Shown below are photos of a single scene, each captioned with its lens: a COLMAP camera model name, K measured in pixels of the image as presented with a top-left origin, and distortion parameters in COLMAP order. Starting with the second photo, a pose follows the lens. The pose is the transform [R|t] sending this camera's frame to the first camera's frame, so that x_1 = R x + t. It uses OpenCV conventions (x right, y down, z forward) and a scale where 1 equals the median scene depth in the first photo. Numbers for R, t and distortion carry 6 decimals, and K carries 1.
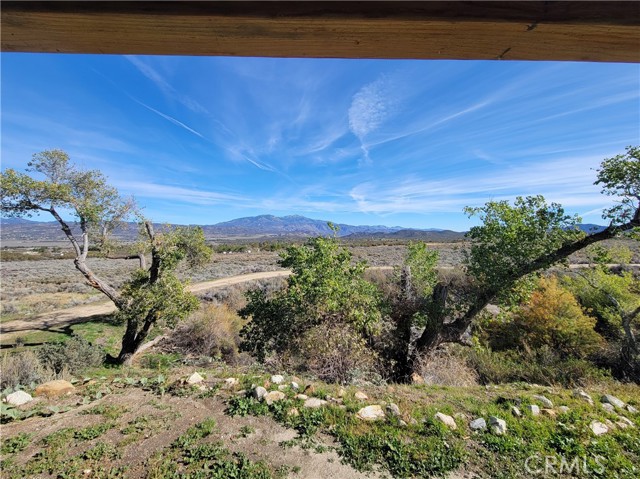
lens RADIAL K [[280.8, 0, 329.3], [0, 280.8, 228.3], [0, 0, 1]] dist [-0.001878, 0.001133]
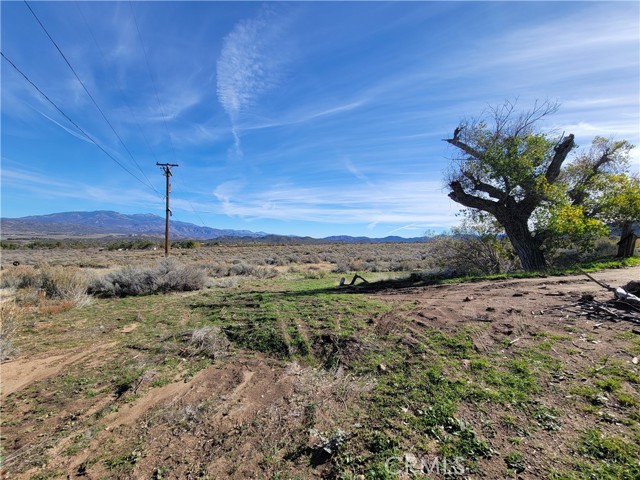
lens RADIAL K [[259.2, 0, 319.5], [0, 259.2, 241.3], [0, 0, 1]] dist [-0.002155, -0.000911]
pose [[0.893436, 0.028256, 0.448301, 0.039890], [-0.042466, 0.998863, 0.021675, 0.000388], [-0.447179, -0.038403, 0.893620, 0.362165]]
